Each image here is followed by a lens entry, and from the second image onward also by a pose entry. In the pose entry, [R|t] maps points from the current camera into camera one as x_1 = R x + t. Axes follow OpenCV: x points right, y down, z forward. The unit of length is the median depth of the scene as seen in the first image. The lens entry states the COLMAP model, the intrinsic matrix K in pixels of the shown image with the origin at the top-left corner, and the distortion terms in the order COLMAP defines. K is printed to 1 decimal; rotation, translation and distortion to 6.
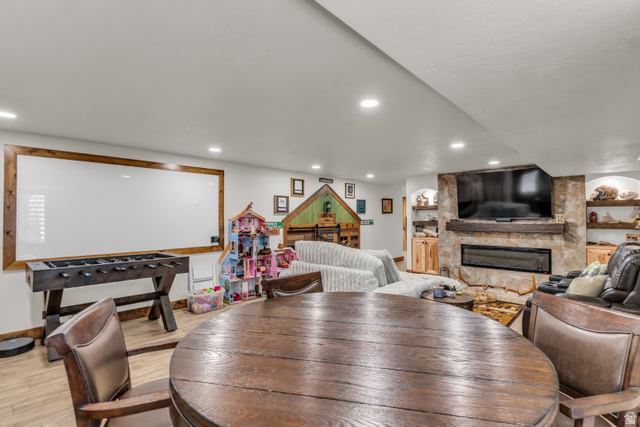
lens RADIAL K [[307.9, 0, 322.9], [0, 307.9, 212.3], [0, 0, 1]] dist [0.003187, 0.000290]
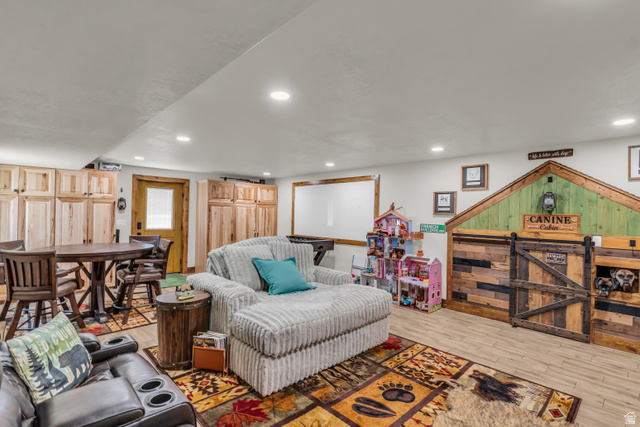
lens RADIAL K [[307.9, 0, 322.9], [0, 307.9, 212.3], [0, 0, 1]] dist [0.003187, 0.000290]
pose [[-0.057025, 0.000086, -0.998373, 0.643529], [-0.001859, 0.999998, 0.000193, -0.000847], [0.998371, 0.001867, -0.057025, 0.704925]]
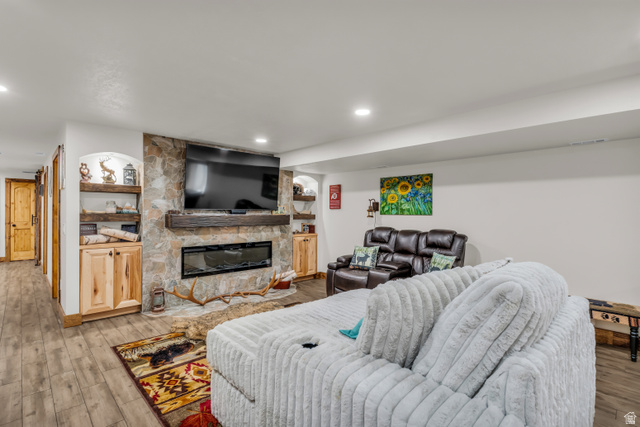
lens RADIAL K [[307.9, 0, 322.9], [0, 307.9, 212.3], [0, 0, 1]] dist [0.003187, 0.000290]
pose [[0.057997, 0.002198, 0.998314, -0.203984], [-0.024590, 0.999697, -0.000772, 0.020310], [-0.998014, -0.024504, 0.058033, 0.663869]]
